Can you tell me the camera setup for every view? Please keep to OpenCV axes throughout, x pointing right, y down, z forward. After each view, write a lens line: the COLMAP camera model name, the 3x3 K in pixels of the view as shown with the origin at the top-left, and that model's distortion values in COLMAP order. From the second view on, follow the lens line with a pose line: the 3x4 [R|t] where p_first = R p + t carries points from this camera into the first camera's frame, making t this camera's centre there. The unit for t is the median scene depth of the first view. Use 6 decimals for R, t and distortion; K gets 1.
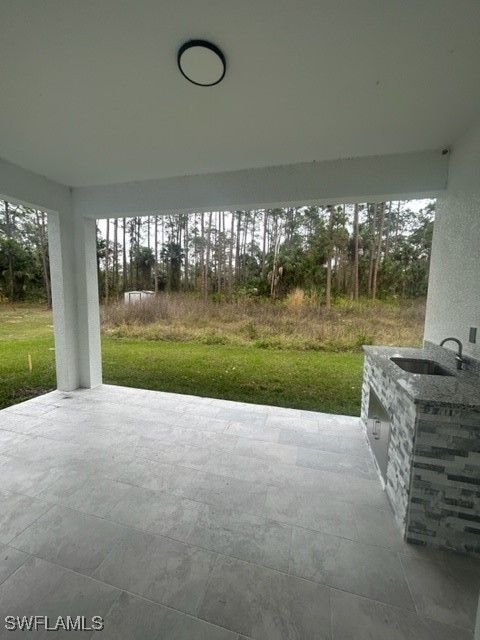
lens RADIAL K [[259.7, 0, 239.9], [0, 259.7, 320.9], [0, 0, 1]] dist [0.001930, 0.000636]
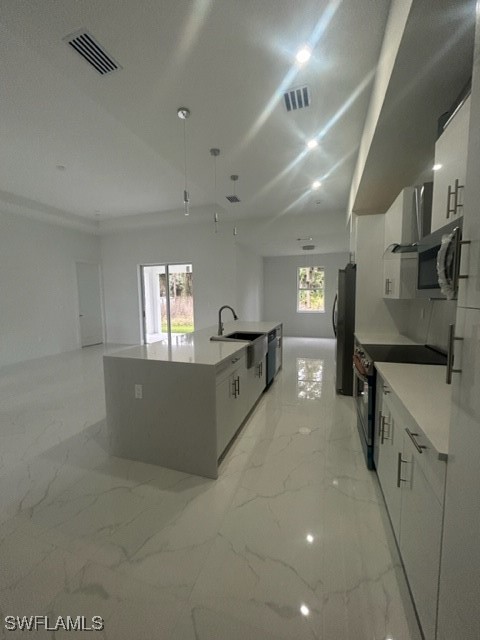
lens RADIAL K [[259.7, 0, 239.5], [0, 259.7, 319.7], [0, 0, 1]] dist [0.001930, 0.000636]
pose [[0.997825, -0.025995, -0.060585, 0.056352], [0.025128, 0.999571, -0.015029, 0.022017], [0.060949, 0.013474, 0.998050, -0.210119]]
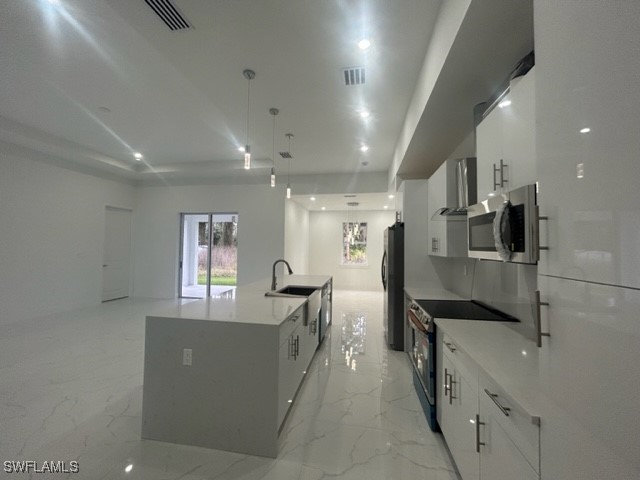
lens RADIAL K [[259.7, 0, 319.7], [0, 259.7, 237.9], [0, 0, 1]] dist [0.001930, 0.000636]
pose [[0.995134, -0.002072, 0.098512, 0.050128], [0.015634, 0.990434, -0.137097, 0.020608], [-0.097285, 0.137970, 0.985647, -0.209547]]
